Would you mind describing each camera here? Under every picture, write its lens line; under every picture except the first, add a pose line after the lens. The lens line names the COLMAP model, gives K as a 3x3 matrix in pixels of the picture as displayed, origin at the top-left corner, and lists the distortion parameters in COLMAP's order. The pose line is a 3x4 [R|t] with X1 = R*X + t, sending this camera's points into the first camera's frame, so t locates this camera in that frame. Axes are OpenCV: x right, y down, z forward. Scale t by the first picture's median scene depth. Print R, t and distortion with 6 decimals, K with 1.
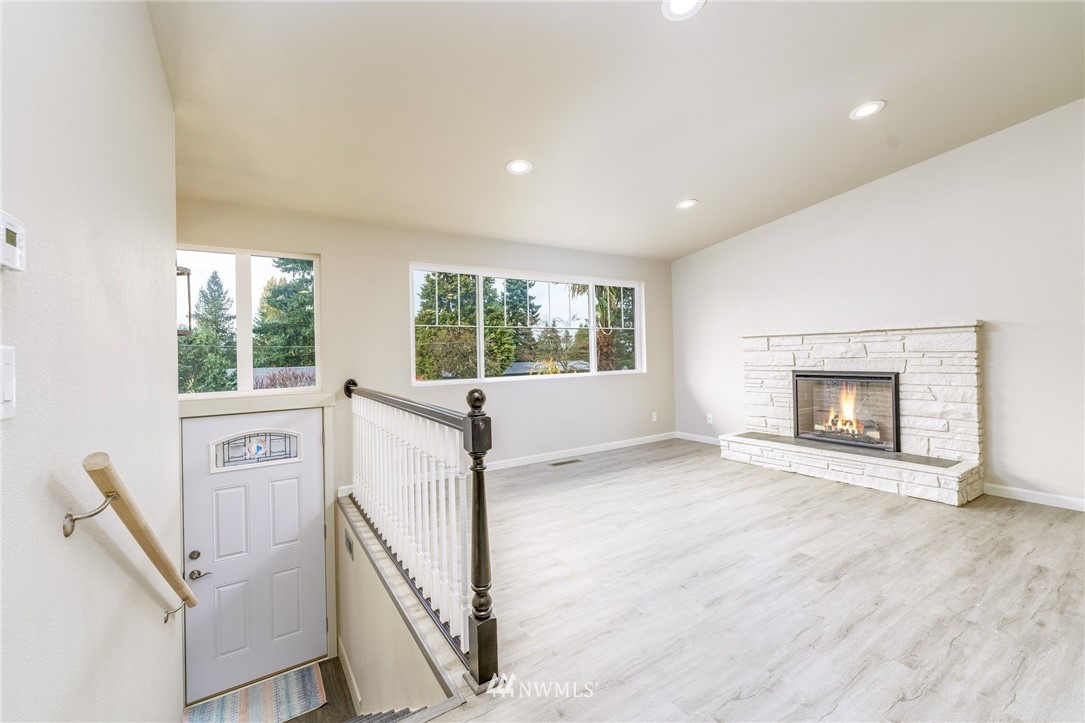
lens RADIAL K [[444.5, 0, 541.3], [0, 444.5, 353.9], [0, 0, 1]] dist [-0.001814, -0.000226]
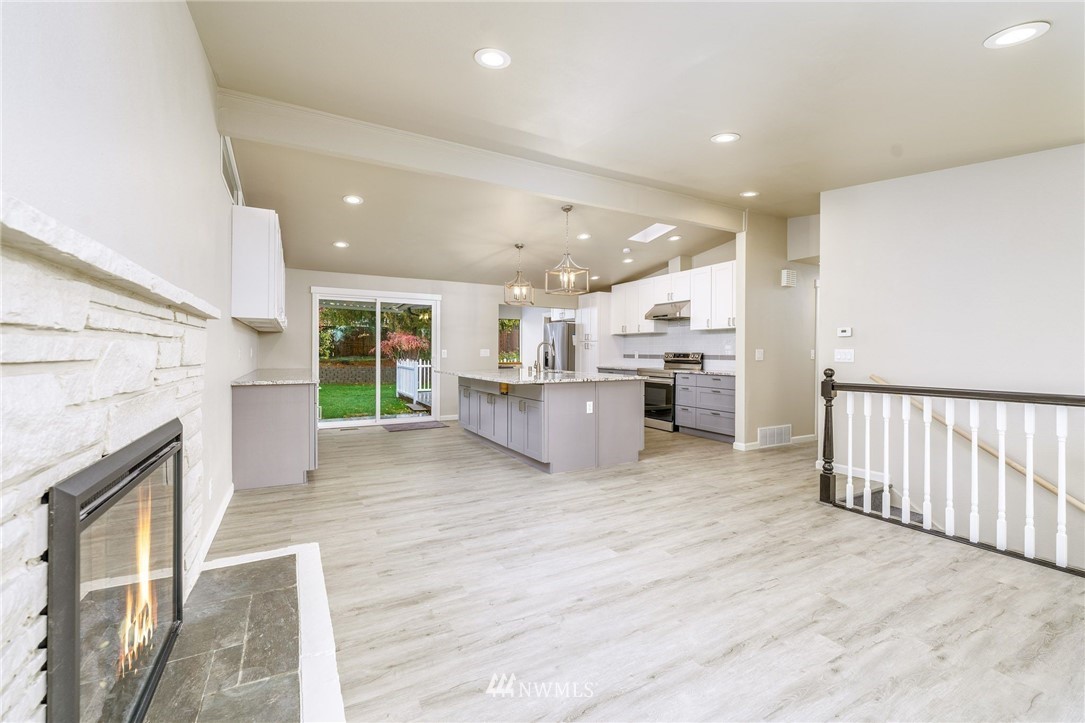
lens RADIAL K [[444.5, 0, 541.3], [0, 444.5, 353.9], [0, 0, 1]] dist [-0.001814, -0.000226]
pose [[-0.997112, 0.020912, 0.073015, 0.705601], [0.021061, 0.999777, 0.001280, -0.013314], [-0.072972, 0.002814, -0.997330, 2.121493]]
